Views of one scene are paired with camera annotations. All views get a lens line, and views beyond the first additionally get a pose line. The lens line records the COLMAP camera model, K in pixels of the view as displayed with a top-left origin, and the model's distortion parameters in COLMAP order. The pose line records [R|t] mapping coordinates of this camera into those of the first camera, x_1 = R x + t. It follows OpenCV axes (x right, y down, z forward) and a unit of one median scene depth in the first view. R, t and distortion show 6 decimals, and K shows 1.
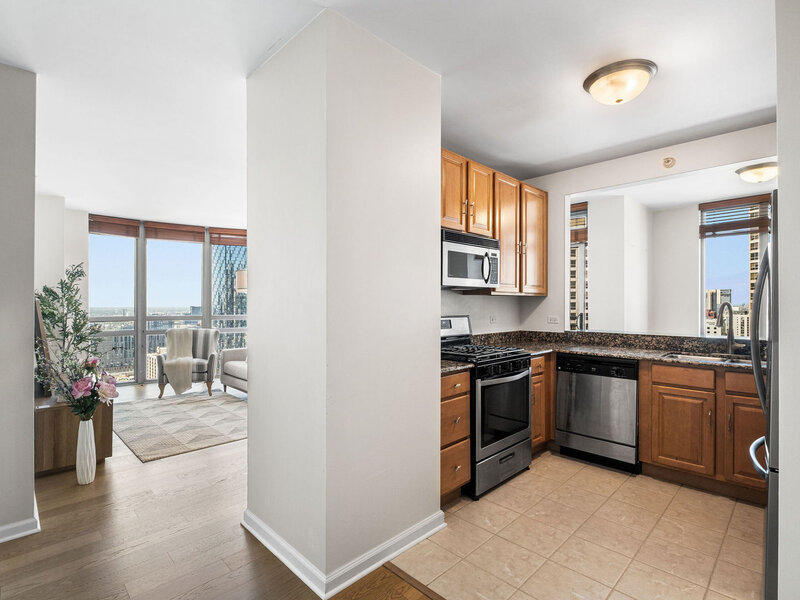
lens RADIAL K [[403.3, 0, 390.8], [0, 403.3, 303.9], [0, 0, 1]] dist [0.002406, -0.012551]
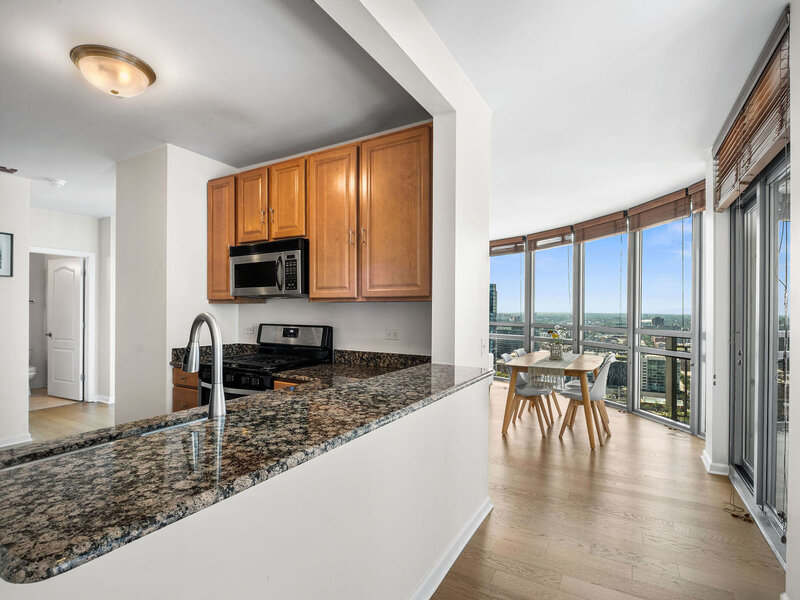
lens RADIAL K [[403.3, 0, 390.8], [0, 403.3, 303.9], [0, 0, 1]] dist [0.002406, -0.012551]
pose [[0.264473, -0.007816, -0.964361, 1.134219], [-0.002765, 0.999957, -0.008863, -0.011878], [0.964389, 0.005011, 0.264440, 0.958764]]
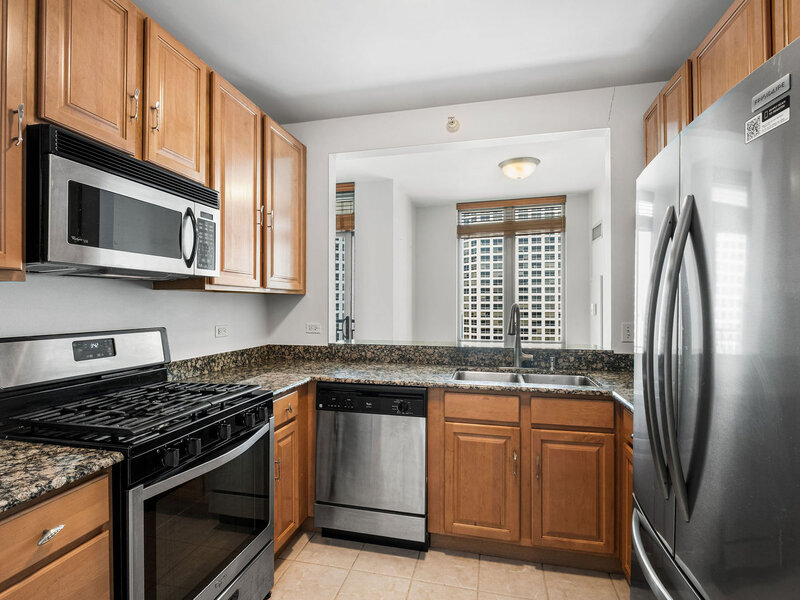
lens RADIAL K [[403.3, 0, 390.8], [0, 403.3, 303.9], [0, 0, 1]] dist [0.002406, -0.012551]
pose [[0.848491, 0.000717, 0.529209, 0.175790], [0.000209, 0.999999, -0.001689, -0.002113], [-0.529210, 0.001544, 0.848490, 0.401597]]
